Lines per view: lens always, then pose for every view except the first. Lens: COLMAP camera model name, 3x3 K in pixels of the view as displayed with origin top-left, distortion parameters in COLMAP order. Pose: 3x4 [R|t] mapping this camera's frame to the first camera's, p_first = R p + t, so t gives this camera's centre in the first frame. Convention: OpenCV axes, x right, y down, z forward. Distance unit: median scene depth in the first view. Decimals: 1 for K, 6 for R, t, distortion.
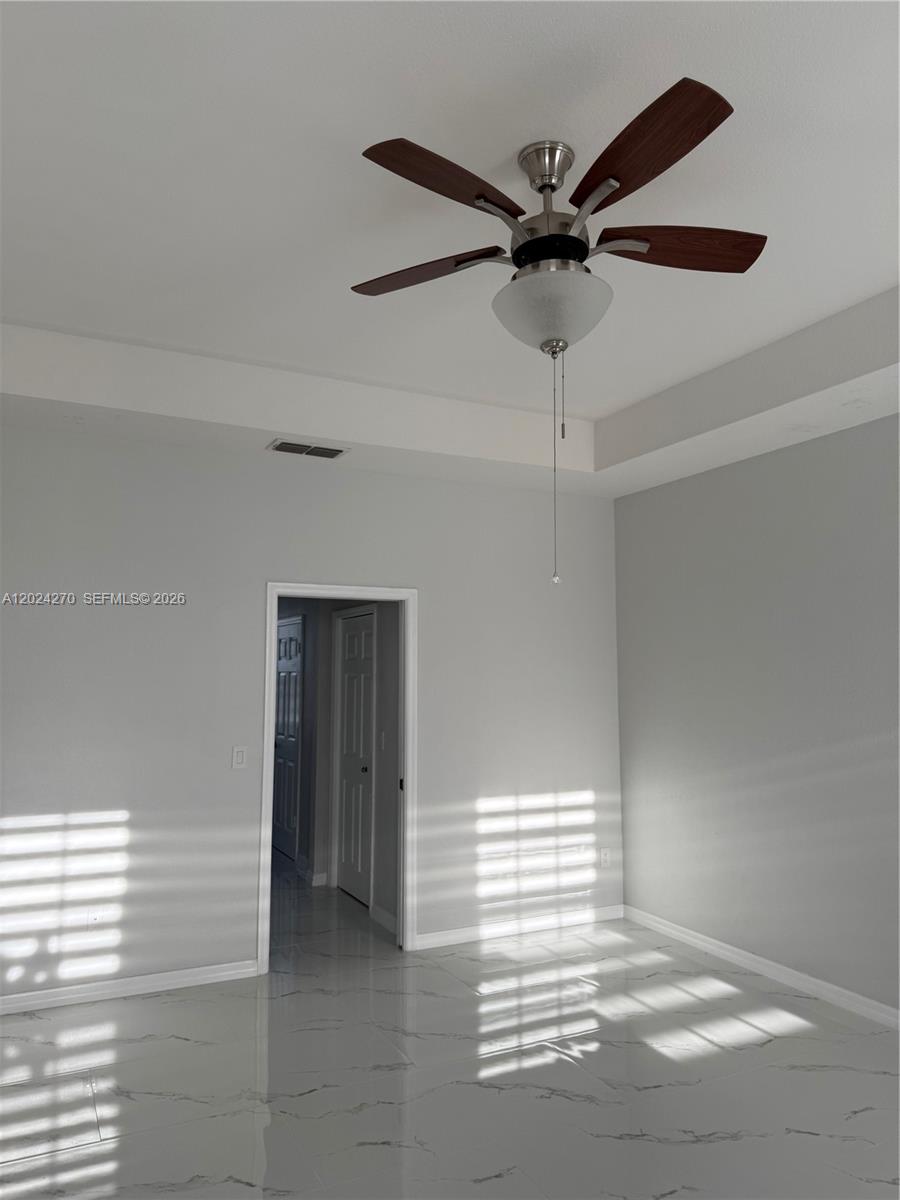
lens RADIAL K [[870.4, 0, 450.0], [0, 870.4, 600.0], [0, 0, 1]] dist [0.010162, -0.000102]
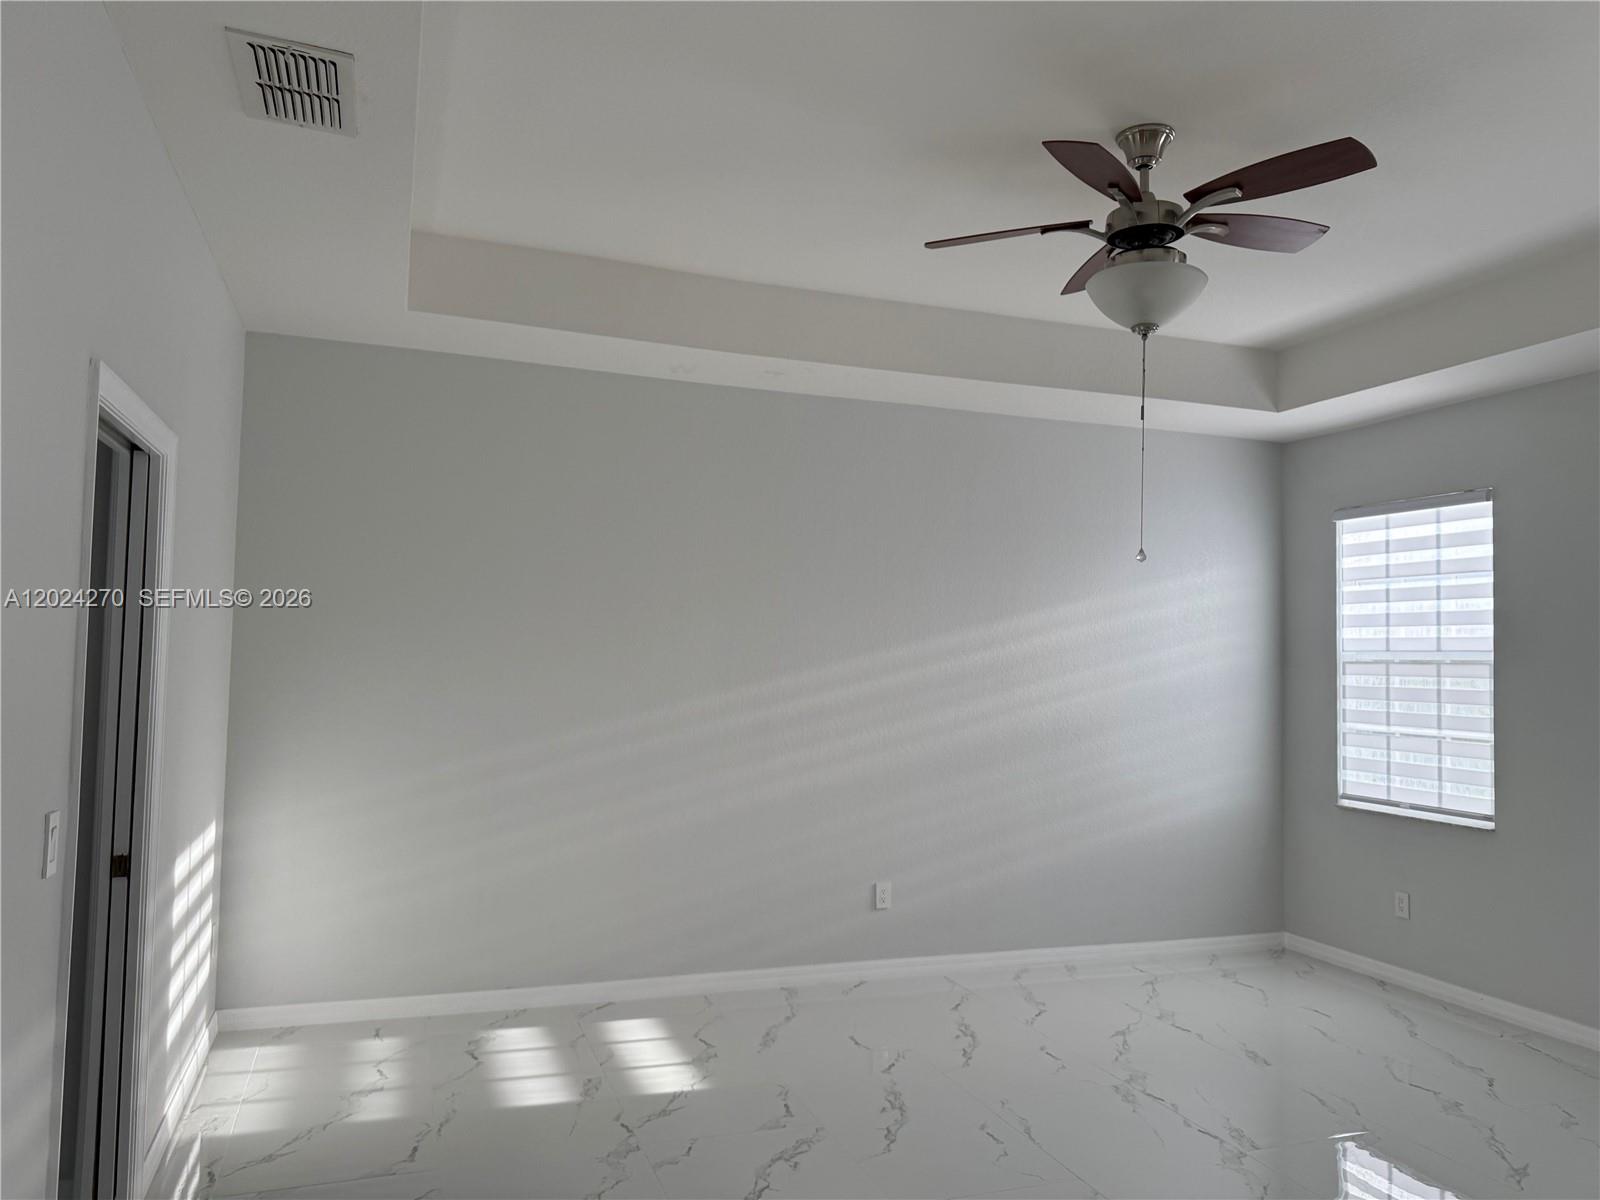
lens RADIAL K [[1160.5, 0, 800.0], [0, 1160.5, 600.0], [0, 0, 1]] dist [0.010162, -0.000102]
pose [[0.108177, 0.052654, 0.992736, -0.849995], [-0.111419, 0.992947, -0.040524, 0.087472], [-0.987868, -0.106226, 0.113280, 0.813921]]
